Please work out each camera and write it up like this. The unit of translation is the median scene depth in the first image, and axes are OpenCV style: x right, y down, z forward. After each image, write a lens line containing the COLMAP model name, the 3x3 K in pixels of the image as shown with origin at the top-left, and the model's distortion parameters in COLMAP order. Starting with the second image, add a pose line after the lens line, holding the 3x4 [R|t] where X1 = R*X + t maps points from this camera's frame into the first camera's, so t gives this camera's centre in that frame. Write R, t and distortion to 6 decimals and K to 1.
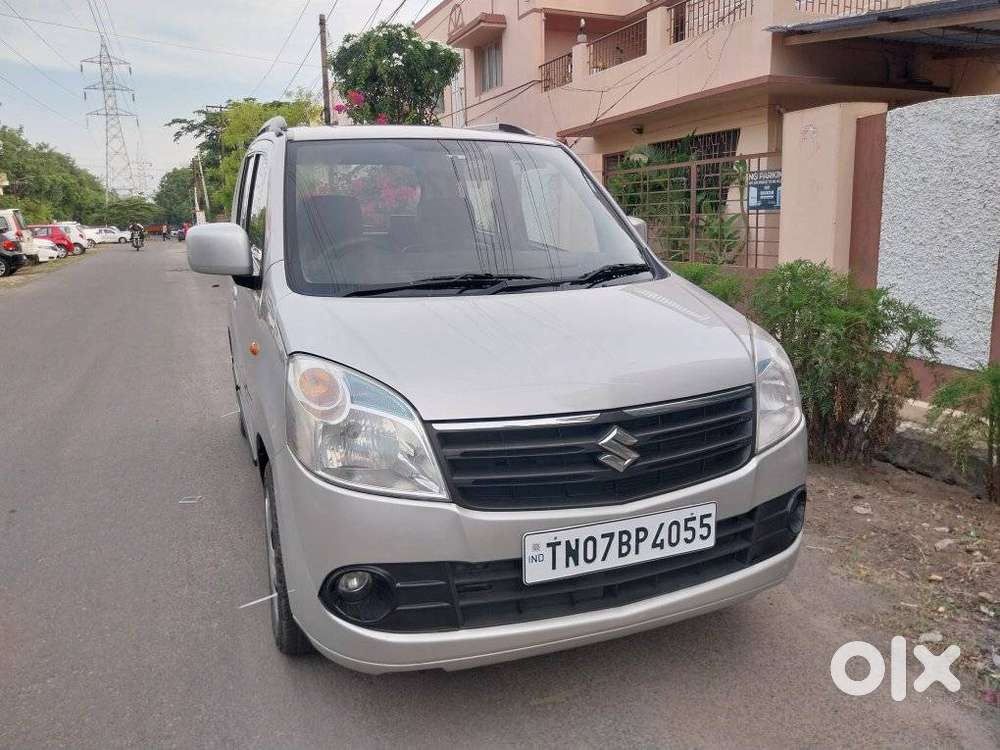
lens RADIAL K [[768.7, 0, 500.0], [0, 768.7, 375.0], [0, 0, 1]] dist [0.002759, -0.007153]
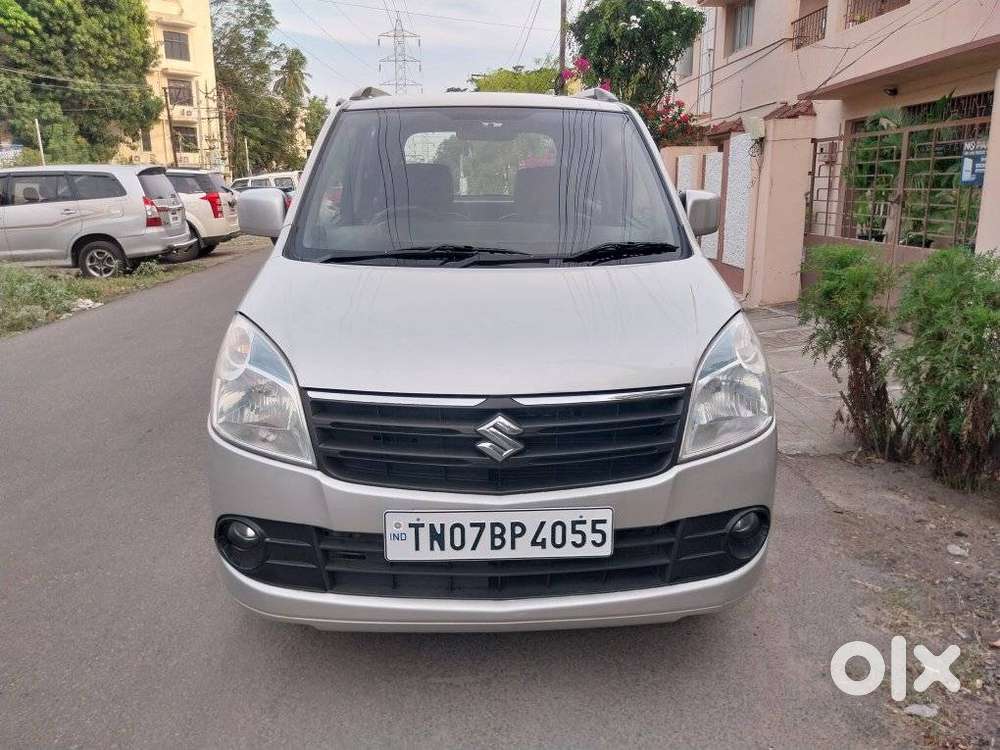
lens RADIAL K [[769.7, 0, 505.1], [0, 769.7, 379.3], [0, 0, 1]] dist [0.004184, -0.004242]
pose [[0.946763, 0.095675, -0.307386, 0.423212], [-0.081968, 0.994990, 0.057231, -0.028818], [0.311322, -0.028989, 0.949862, 0.094905]]
